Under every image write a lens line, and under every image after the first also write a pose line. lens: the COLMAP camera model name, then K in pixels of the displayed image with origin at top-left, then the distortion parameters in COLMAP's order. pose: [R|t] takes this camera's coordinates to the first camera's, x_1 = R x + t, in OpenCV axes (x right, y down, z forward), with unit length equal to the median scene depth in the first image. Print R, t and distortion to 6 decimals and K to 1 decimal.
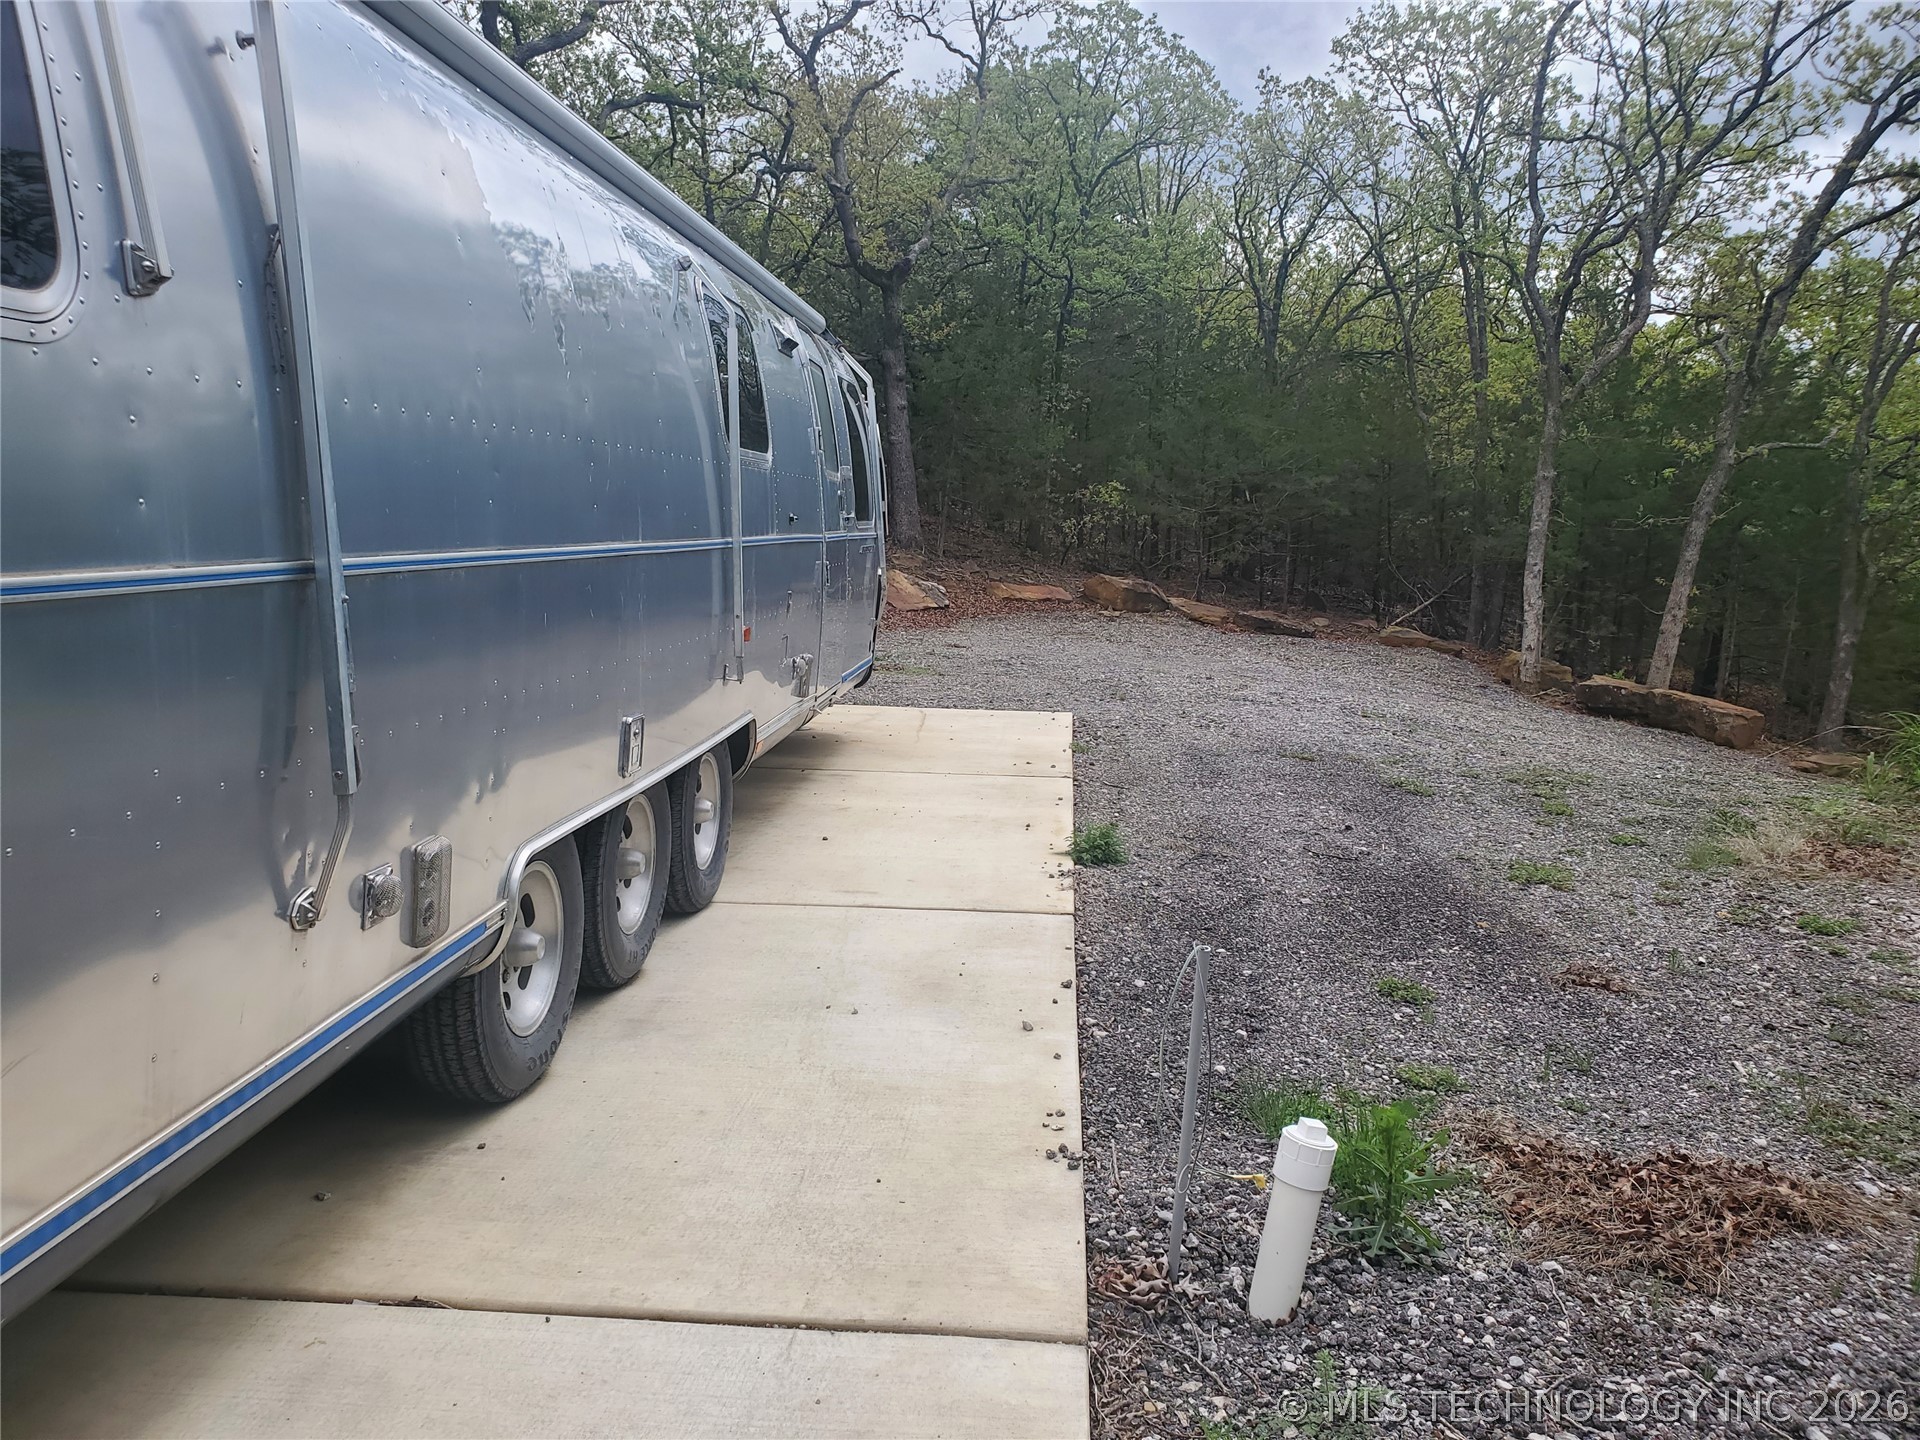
lens RADIAL K [[1493.0, 0, 951.2], [0, 1493.0, 704.9], [0, 0, 1]] dist [0.041902, -0.027908]
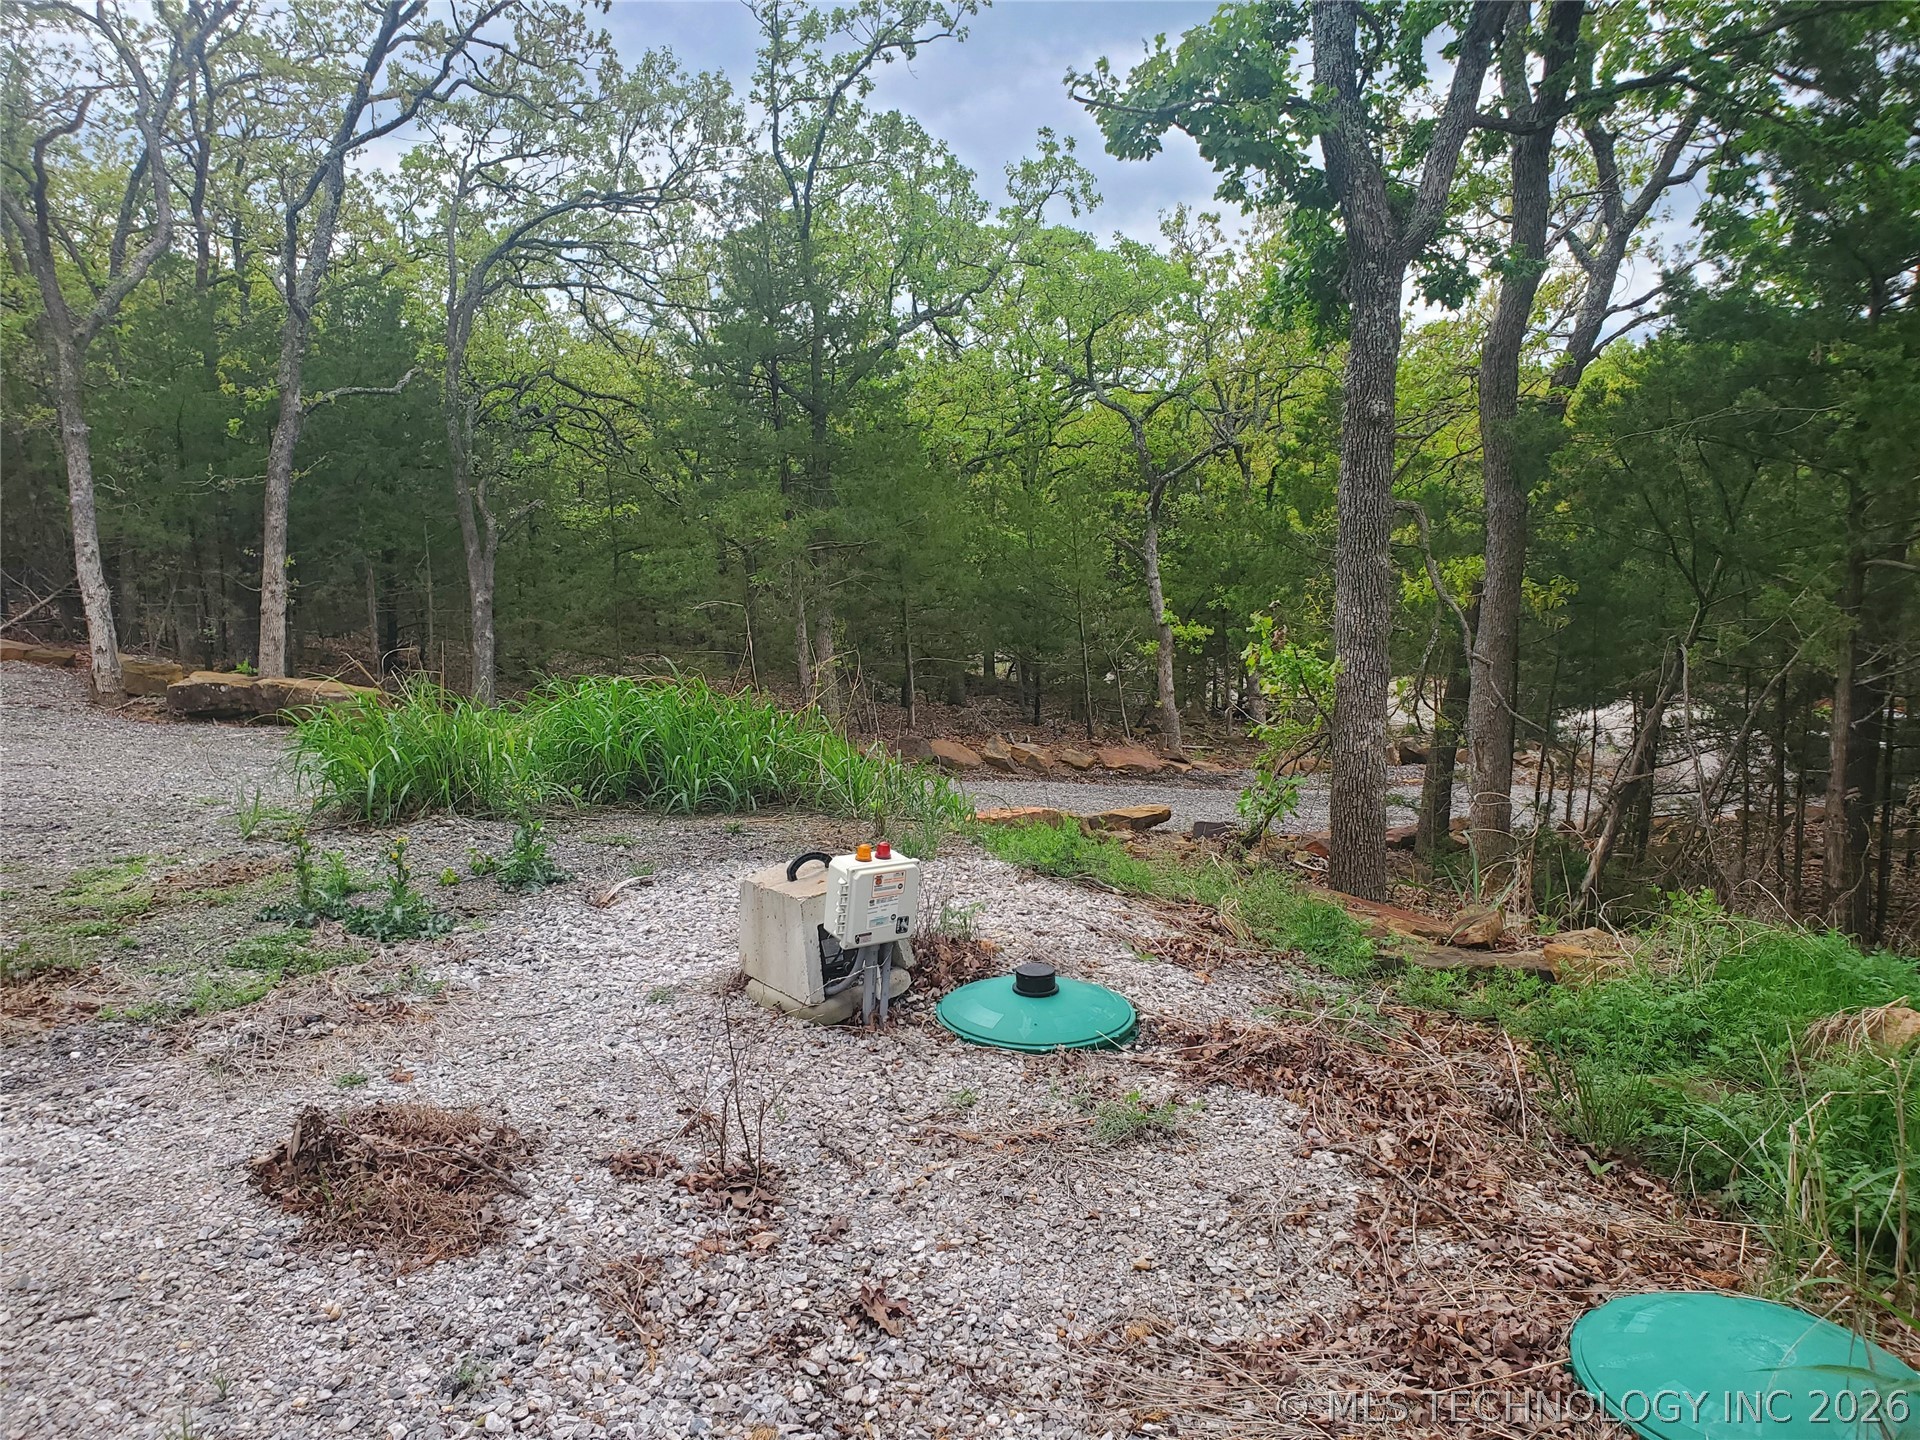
lens RADIAL K [[1493.0, 0, 953.9], [0, 1493.0, 708.2], [0, 0, 1]] dist [0.041902, -0.027908]
pose [[0.725433, -0.157491, 0.670032, 0.147261], [0.144806, 0.986604, 0.075121, -0.001666], [-0.672888, 0.042530, 0.738521, 0.091249]]
